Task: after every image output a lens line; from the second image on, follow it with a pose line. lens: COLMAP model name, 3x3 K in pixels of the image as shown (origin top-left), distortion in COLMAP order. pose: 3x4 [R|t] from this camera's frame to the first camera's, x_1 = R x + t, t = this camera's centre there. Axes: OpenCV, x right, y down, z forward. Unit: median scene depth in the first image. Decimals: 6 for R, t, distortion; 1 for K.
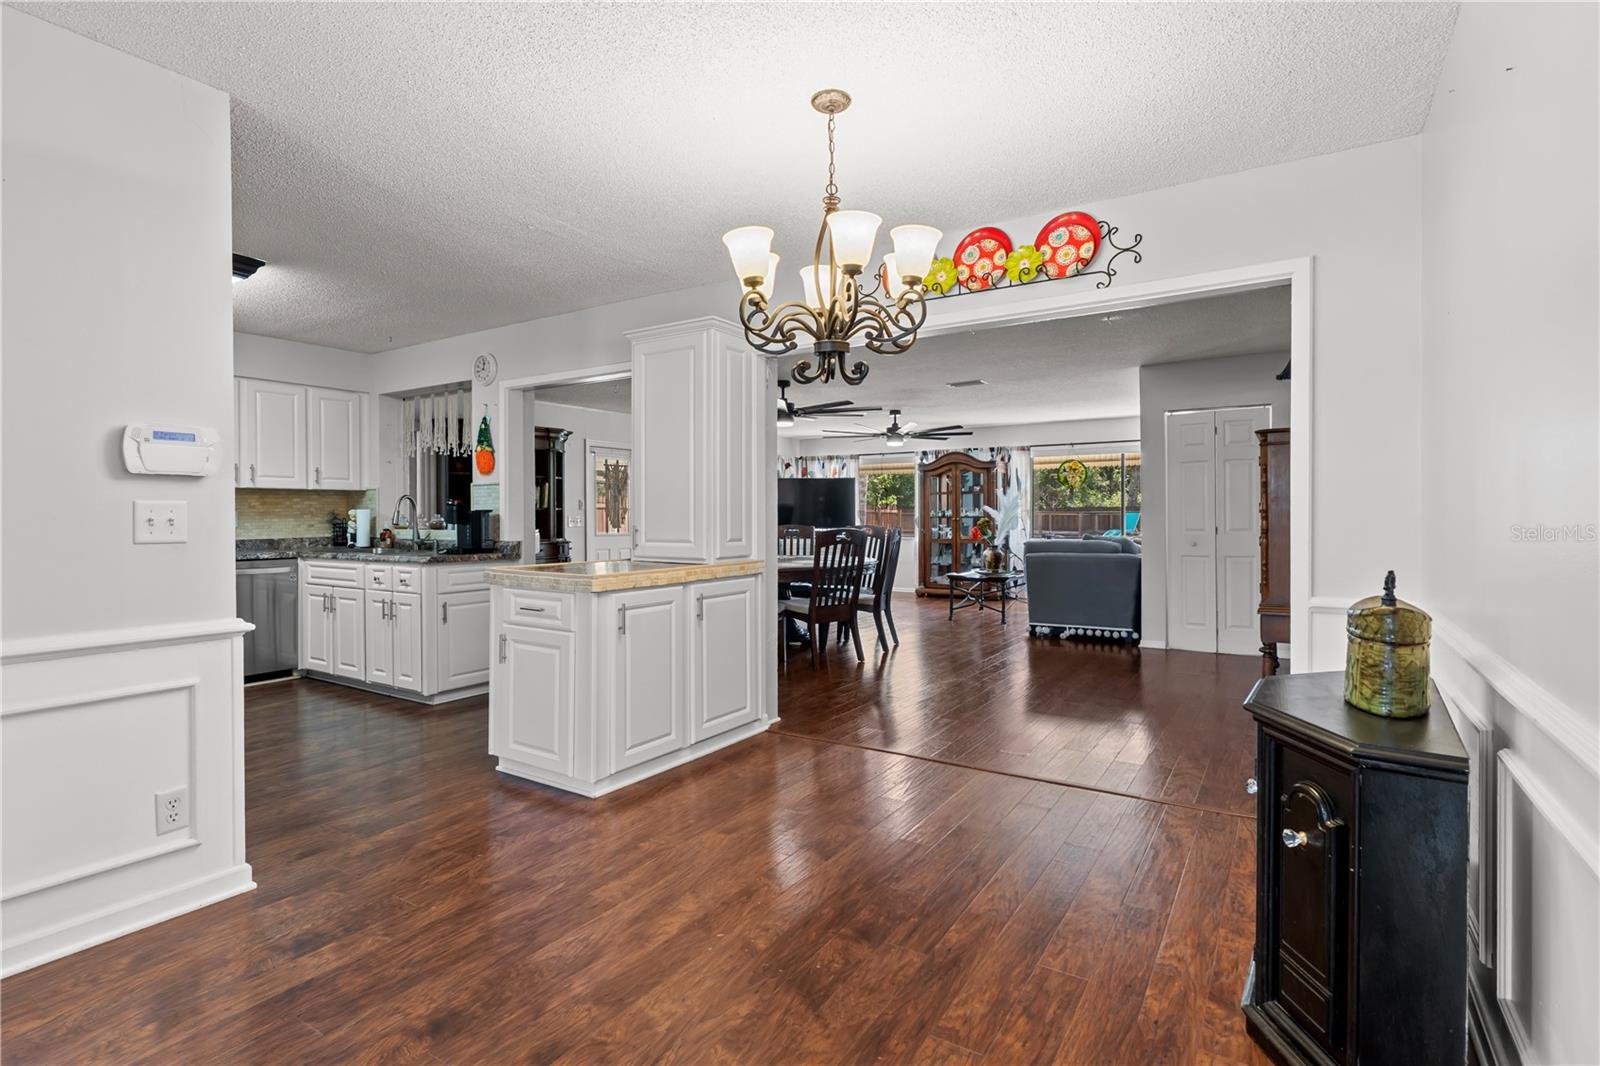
lens RADIAL K [[763.8, 0, 797.9], [0, 763.8, 519.5], [0, 0, 1]] dist [-0.003070, 0.002025]
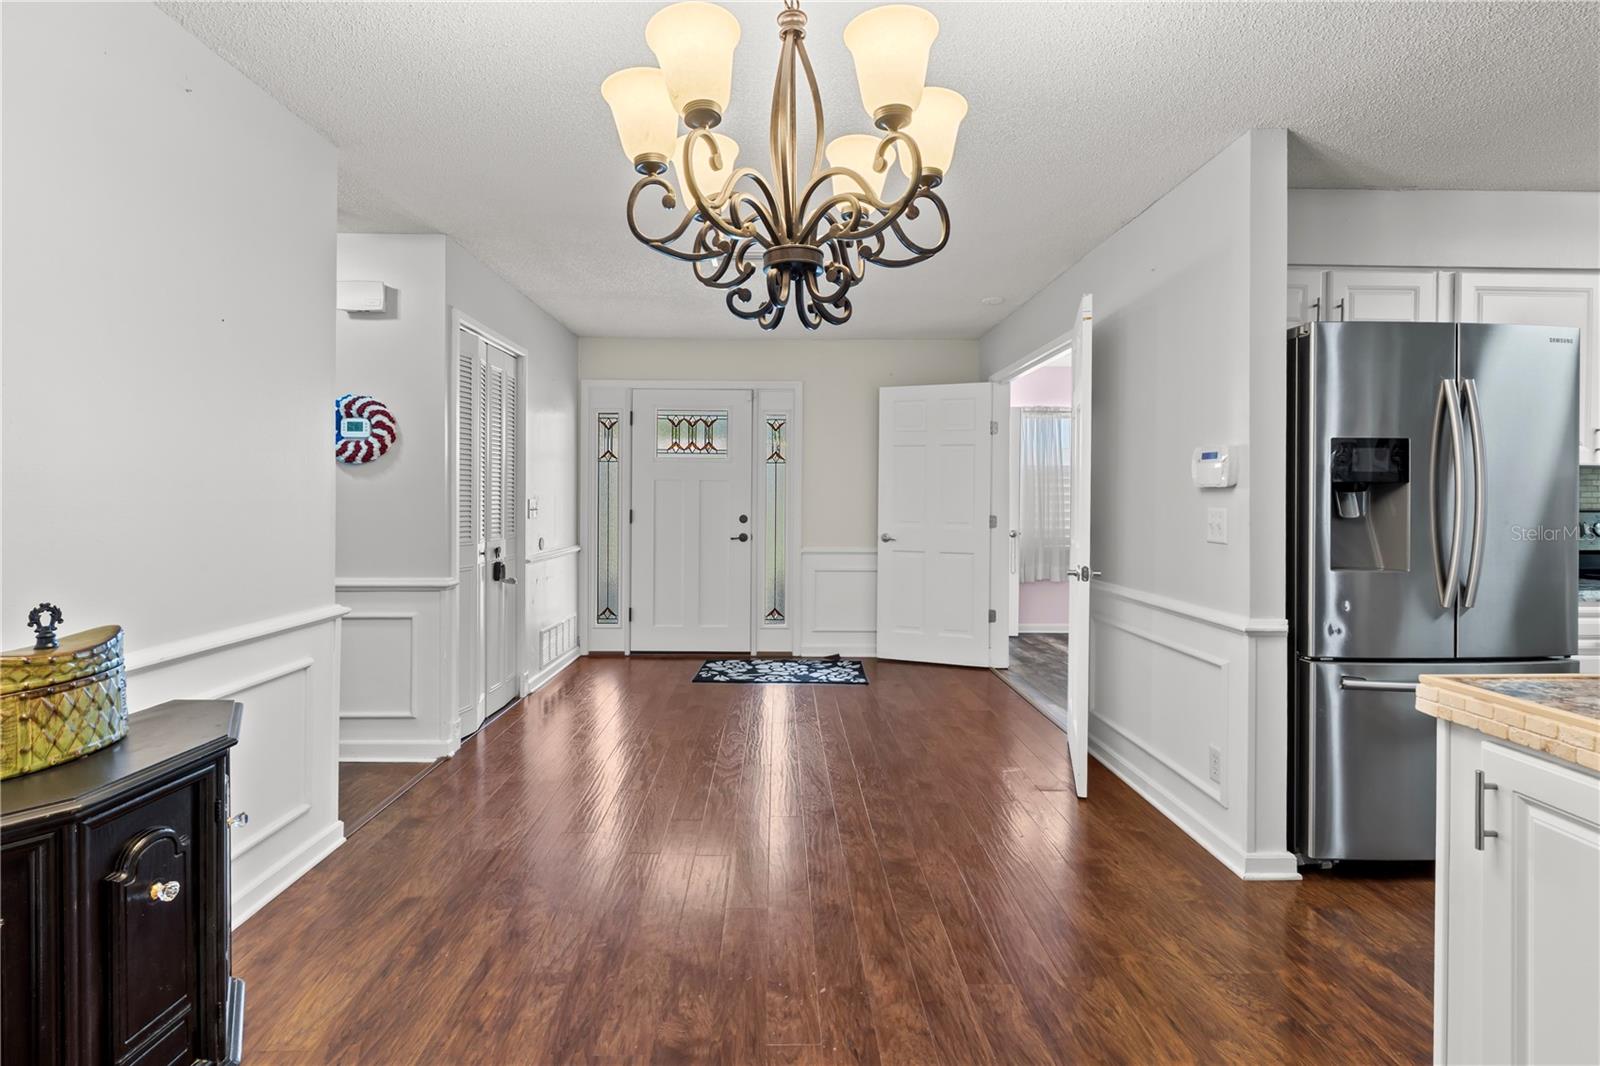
lens RADIAL K [[763.8, 0, 792.4], [0, 763.8, 501.4], [0, 0, 1]] dist [-0.003070, 0.002025]
pose [[-0.828371, 0.000458, -0.560179, 0.445533], [-0.004359, 0.999964, 0.007262, -0.045463], [0.560162, 0.008458, -0.828340, 1.759853]]
